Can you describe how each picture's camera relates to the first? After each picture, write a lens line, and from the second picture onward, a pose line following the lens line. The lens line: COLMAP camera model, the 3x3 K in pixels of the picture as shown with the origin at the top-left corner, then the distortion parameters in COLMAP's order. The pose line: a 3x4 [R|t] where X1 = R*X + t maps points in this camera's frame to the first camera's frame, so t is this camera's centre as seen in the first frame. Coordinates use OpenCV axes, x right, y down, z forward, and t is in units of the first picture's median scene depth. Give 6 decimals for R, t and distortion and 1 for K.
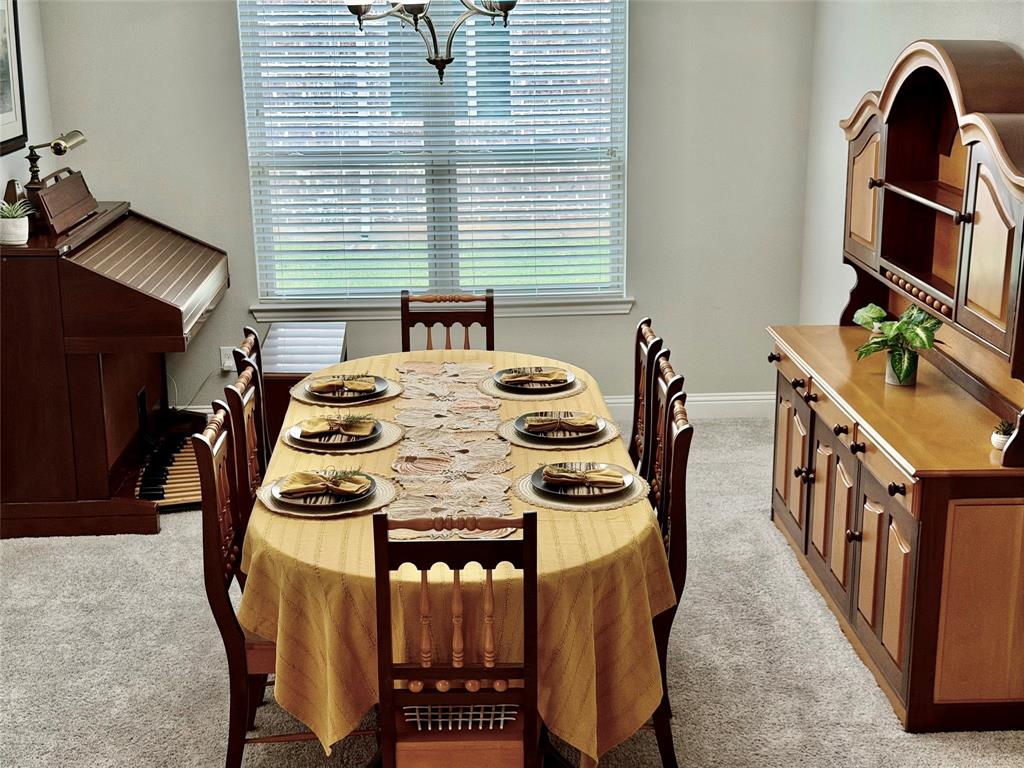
lens RADIAL K [[1450.7, 0, 512.0], [0, 1450.7, 384.0], [0, 0, 1]] dist [0.011624, 0.016549]
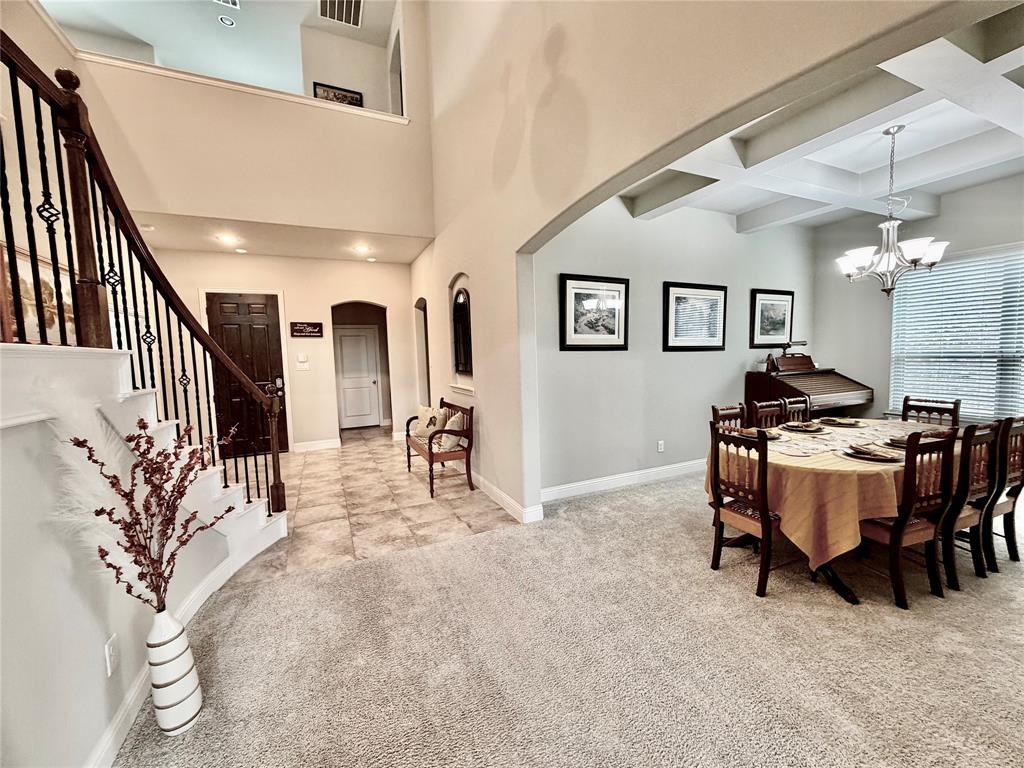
lens RADIAL K [[407.0, 0, 512.0], [0, 407.0, 384.0], [0, 0, 1]] dist [0.003665, -0.000726]
pose [[0.366999, 0.070251, -0.927565, 0.344954], [-0.218484, 0.975760, -0.012543, 0.074701], [0.904200, 0.207261, 0.373452, 0.191218]]
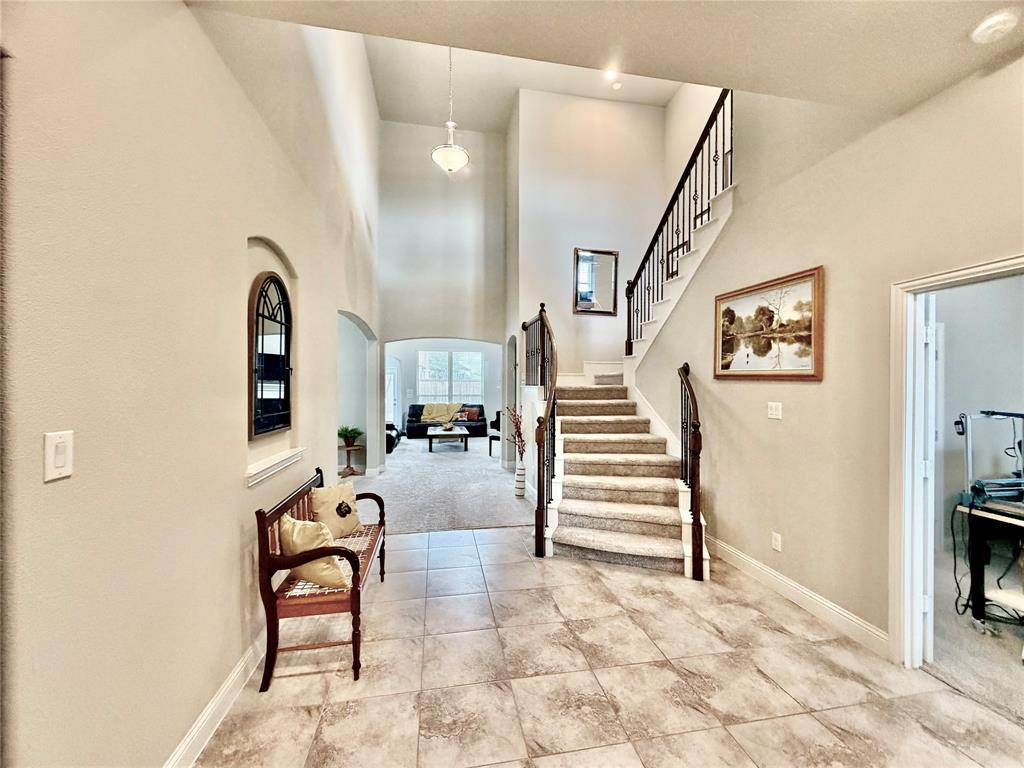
lens RADIAL K [[407.0, 0, 512.0], [0, 407.0, 384.0], [0, 0, 1]] dist [0.003665, -0.000726]
pose [[-0.124105, 0.011314, 0.992205, -1.211003], [0.255986, 0.966452, 0.020998, 0.069303], [-0.958681, 0.256596, -0.122838, 0.206664]]
